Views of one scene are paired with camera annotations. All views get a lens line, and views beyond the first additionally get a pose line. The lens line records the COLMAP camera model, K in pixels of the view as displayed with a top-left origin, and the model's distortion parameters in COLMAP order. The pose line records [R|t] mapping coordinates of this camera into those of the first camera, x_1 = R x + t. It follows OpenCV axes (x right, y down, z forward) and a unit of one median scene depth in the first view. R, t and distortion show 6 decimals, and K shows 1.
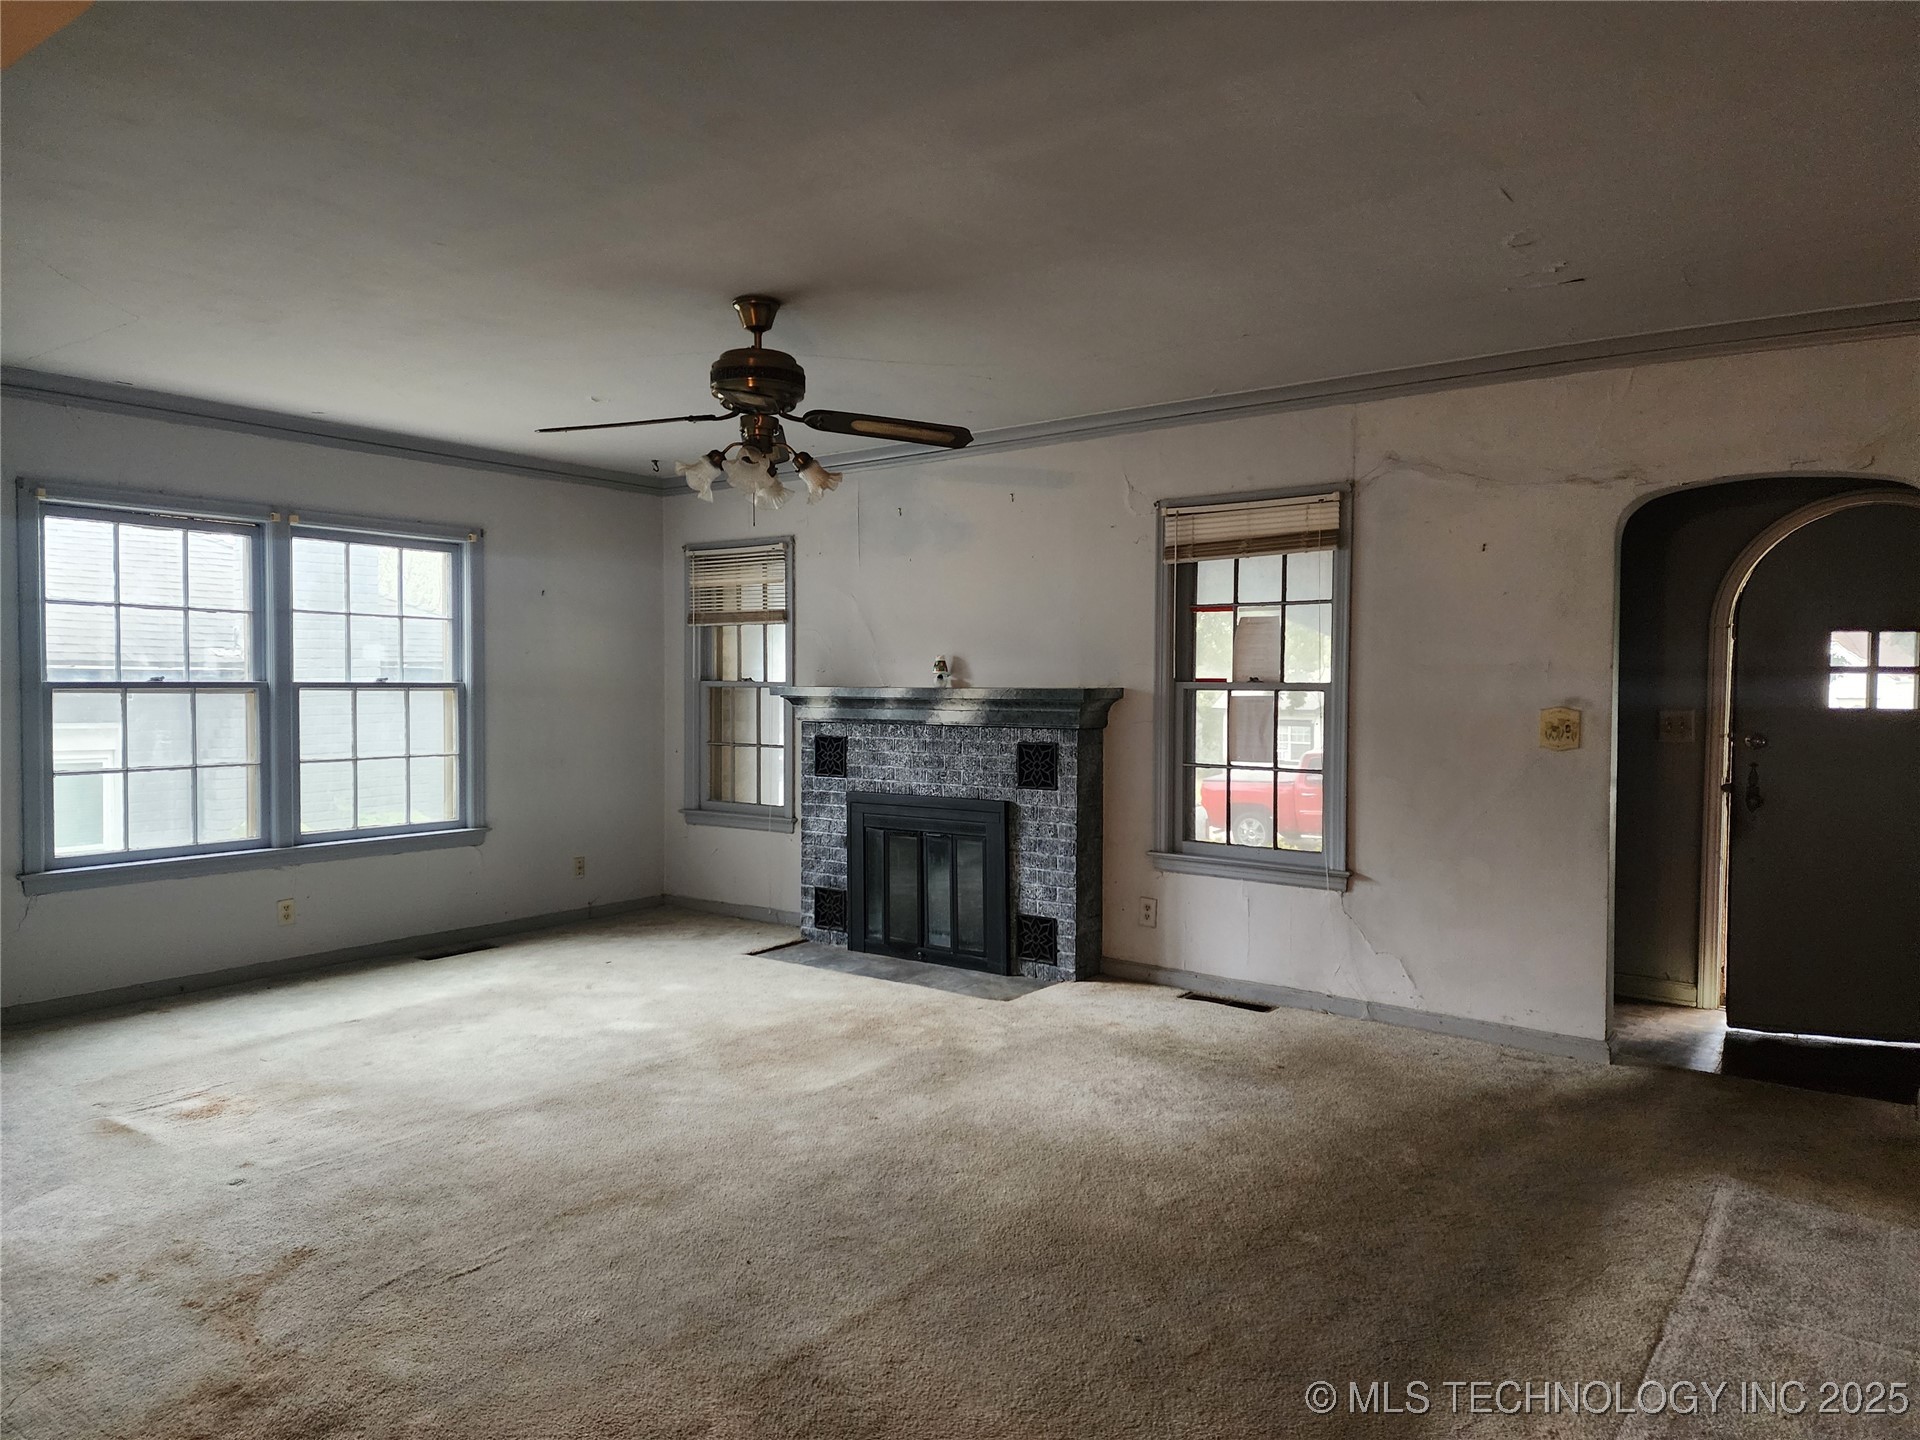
lens RADIAL K [[1264.4, 0, 951.9], [0, 1264.4, 692.8], [0, 0, 1]] dist [0.081434, -0.087635]
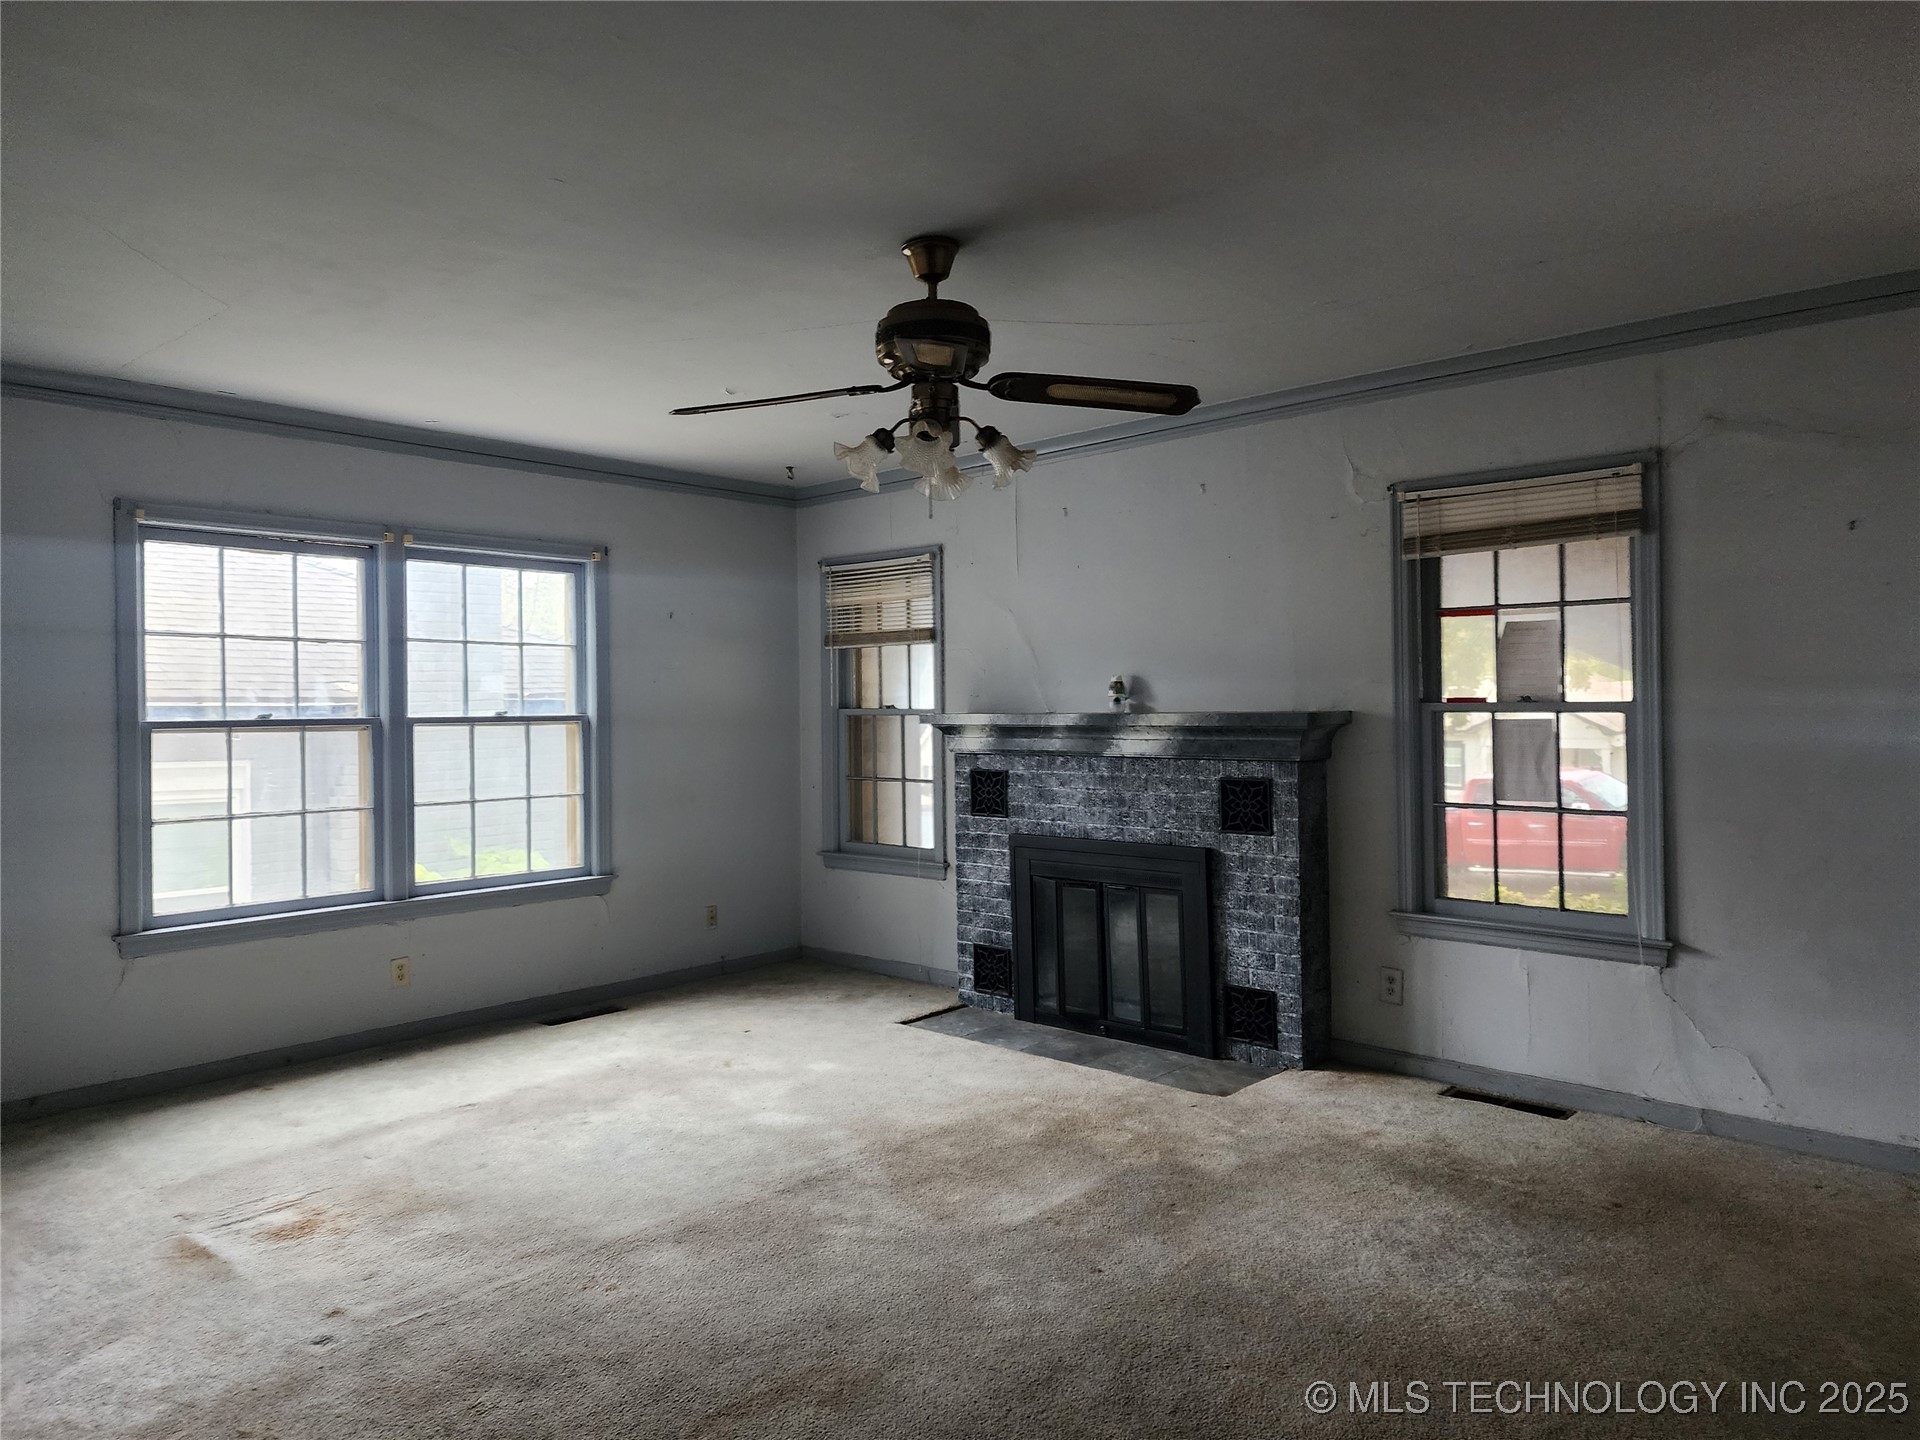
lens RADIAL K [[1290.1, 0, 920.6], [0, 1290.1, 678.7], [0, 0, 1]] dist [0.083137, -0.098956]
pose [[0.993507, -0.016630, -0.112553, -0.050941], [0.013275, 0.999447, -0.030496, -0.003038], [0.112998, 0.028804, 0.993178, 0.131286]]
